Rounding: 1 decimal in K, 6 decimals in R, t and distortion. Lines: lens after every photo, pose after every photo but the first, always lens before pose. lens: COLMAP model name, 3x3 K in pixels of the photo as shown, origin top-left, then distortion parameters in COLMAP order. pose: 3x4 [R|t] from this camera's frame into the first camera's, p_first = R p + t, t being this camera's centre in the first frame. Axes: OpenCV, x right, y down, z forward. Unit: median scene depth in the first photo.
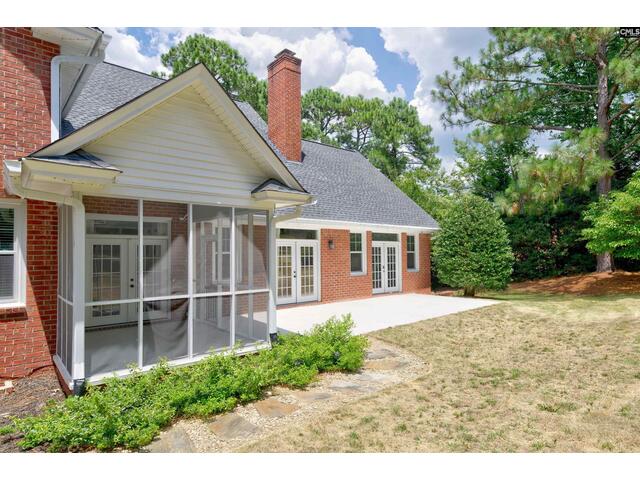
lens RADIAL K [[387.3, 0, 329.6], [0, 387.3, 242.3], [0, 0, 1]] dist [0.003647, 0.001936]
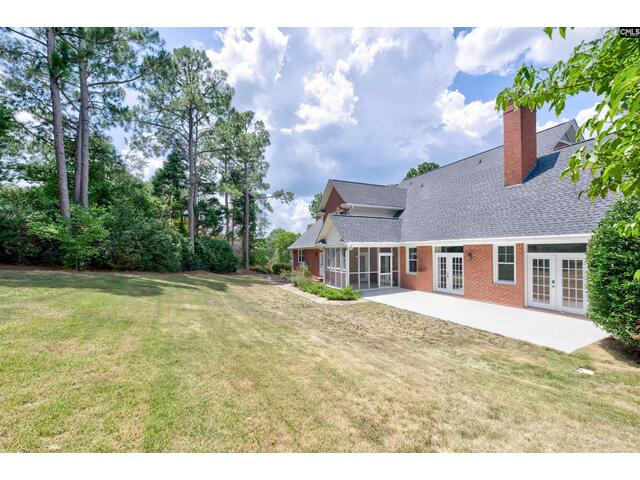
lens RADIAL K [[275.6, 0, 320.9], [0, 275.6, 246.4], [0, 0, 1]] dist [-0.016369, -0.000071]
pose [[-0.309024, -0.029796, -0.950587, 1.077725], [0.005610, 0.999435, -0.033151, 0.000185], [0.951038, -0.015577, -0.308682, 0.807819]]
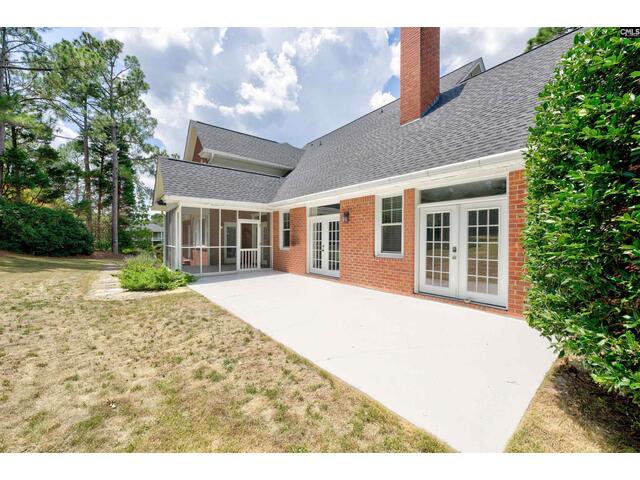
lens RADIAL K [[279.6, 0, 320.0], [0, 279.6, 240.0], [0, 0, 1]] dist [-0.019946, -0.000210]
pose [[-0.110424, -0.010467, -0.993829, 0.637011], [0.004144, 0.999931, -0.010991, 0.064638], [0.993876, -0.005332, -0.110373, 1.016723]]
